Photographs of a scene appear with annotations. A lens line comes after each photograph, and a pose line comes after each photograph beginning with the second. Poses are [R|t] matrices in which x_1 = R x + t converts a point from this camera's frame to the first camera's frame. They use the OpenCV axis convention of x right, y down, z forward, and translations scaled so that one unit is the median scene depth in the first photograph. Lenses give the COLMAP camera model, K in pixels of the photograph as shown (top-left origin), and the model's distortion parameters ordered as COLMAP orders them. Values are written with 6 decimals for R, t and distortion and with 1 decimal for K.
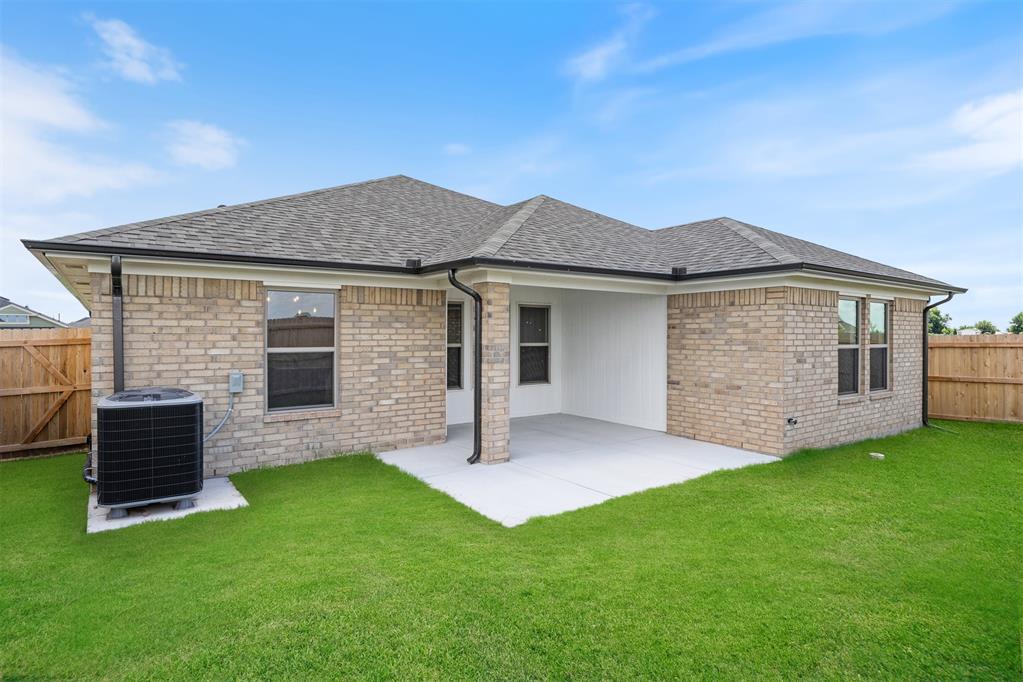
lens RADIAL K [[556.1, 0, 511.5], [0, 556.1, 341.0], [0, 0, 1]] dist [0.000337, -0.000235]
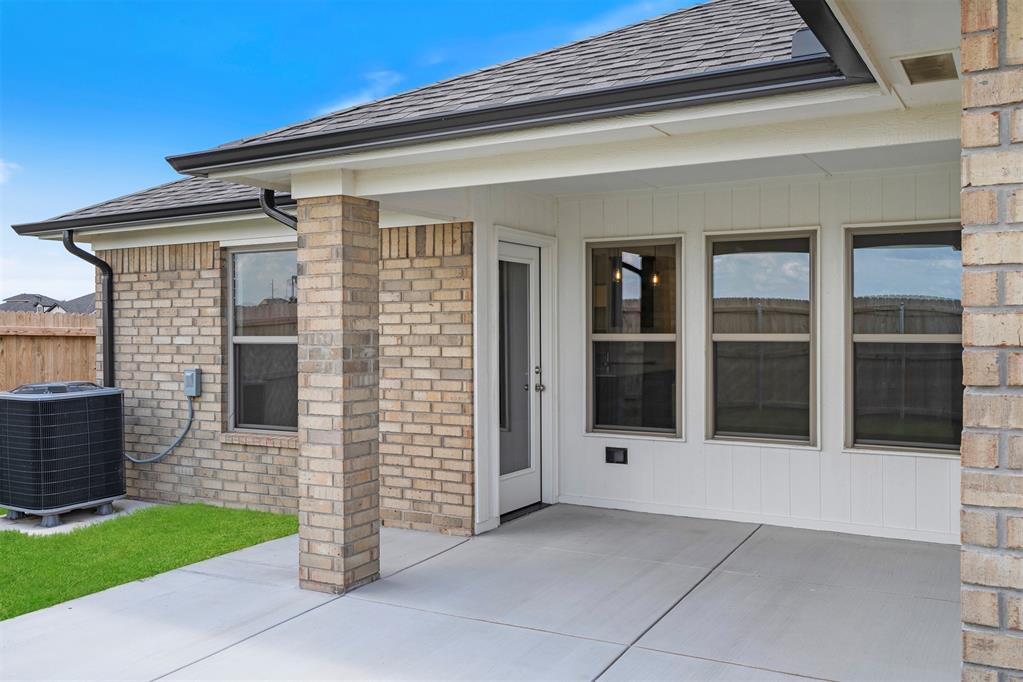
lens RADIAL K [[898.6, 0, 511.5], [0, 898.6, 341.0], [0, 0, 1]] dist [-0.003902, -0.005352]
pose [[0.411542, 0.010855, -0.911326, 0.708476], [-0.004420, 0.999941, 0.009915, 0.005457], [0.911380, -0.000052, 0.411566, 0.830856]]
